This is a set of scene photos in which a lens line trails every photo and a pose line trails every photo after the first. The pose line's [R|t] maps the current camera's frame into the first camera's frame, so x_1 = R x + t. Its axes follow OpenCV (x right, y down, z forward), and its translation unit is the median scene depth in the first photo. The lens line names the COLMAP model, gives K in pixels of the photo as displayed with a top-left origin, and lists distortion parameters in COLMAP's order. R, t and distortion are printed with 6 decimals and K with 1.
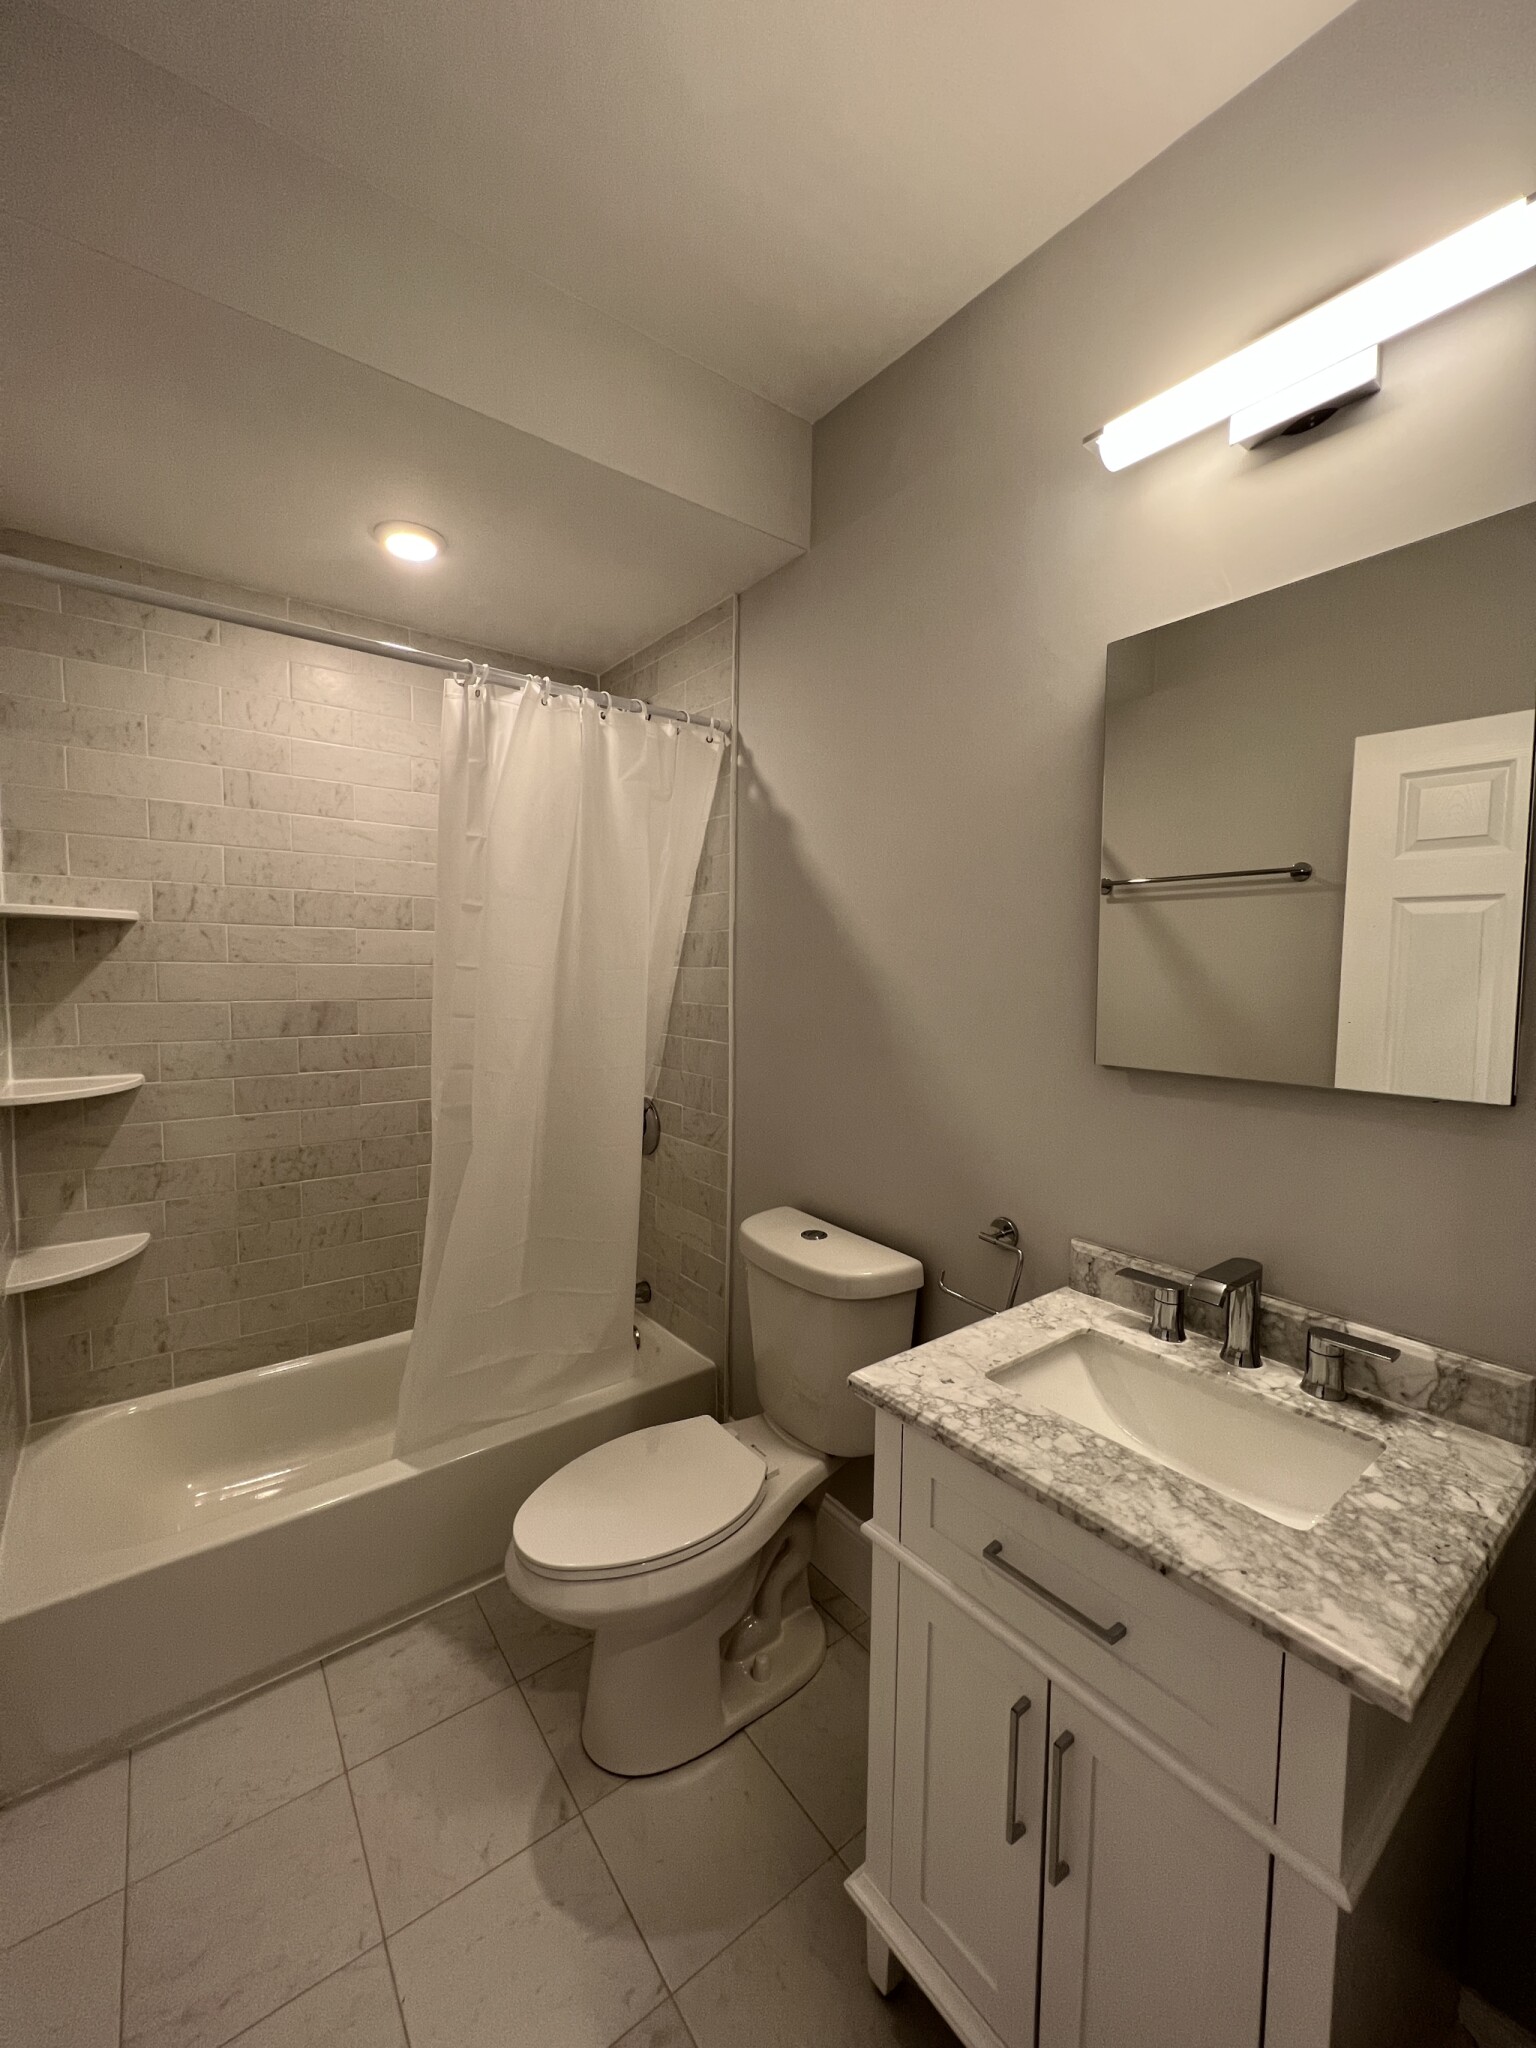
lens RADIAL K [[816.8, 0, 768.0], [0, 816.8, 1024.0], [0, 0, 1]] dist [-0.001342, 0.000713]
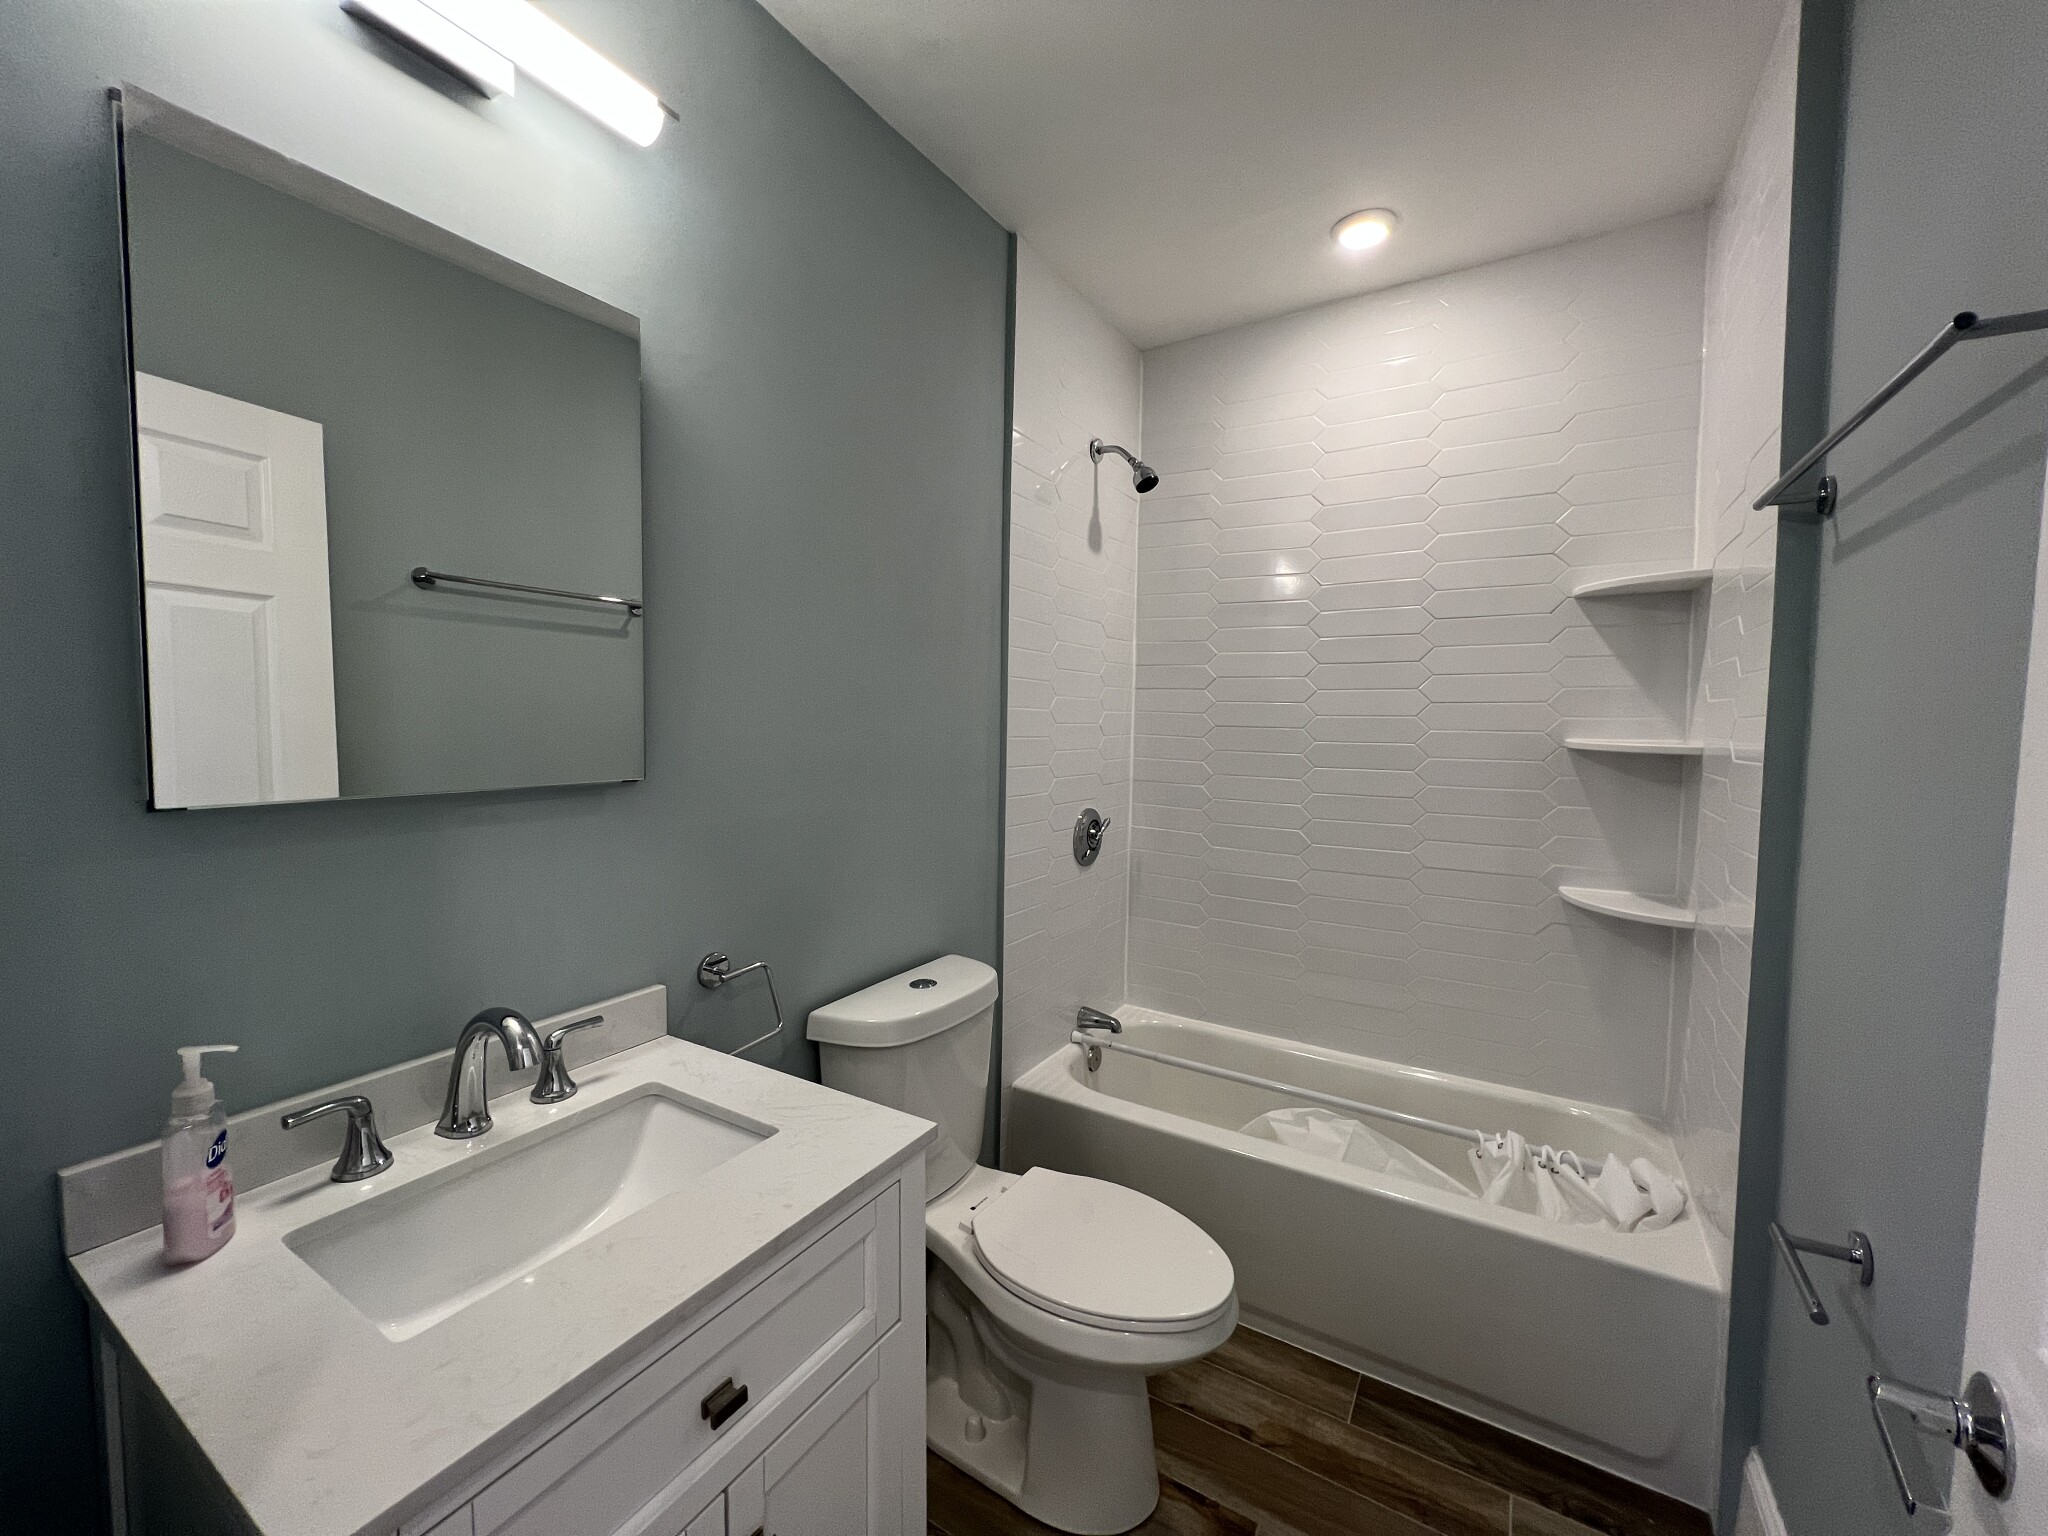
lens RADIAL K [[816.8, 0, 1022.0], [0, 816.8, 763.5], [0, 0, 1]] dist [-0.001342, 0.000713]
pose [[-0.363936, -0.074338, 0.928453, -0.384123], [0.043745, 0.994346, 0.096761, -0.025326], [-0.930396, 0.075830, -0.358627, 0.684432]]
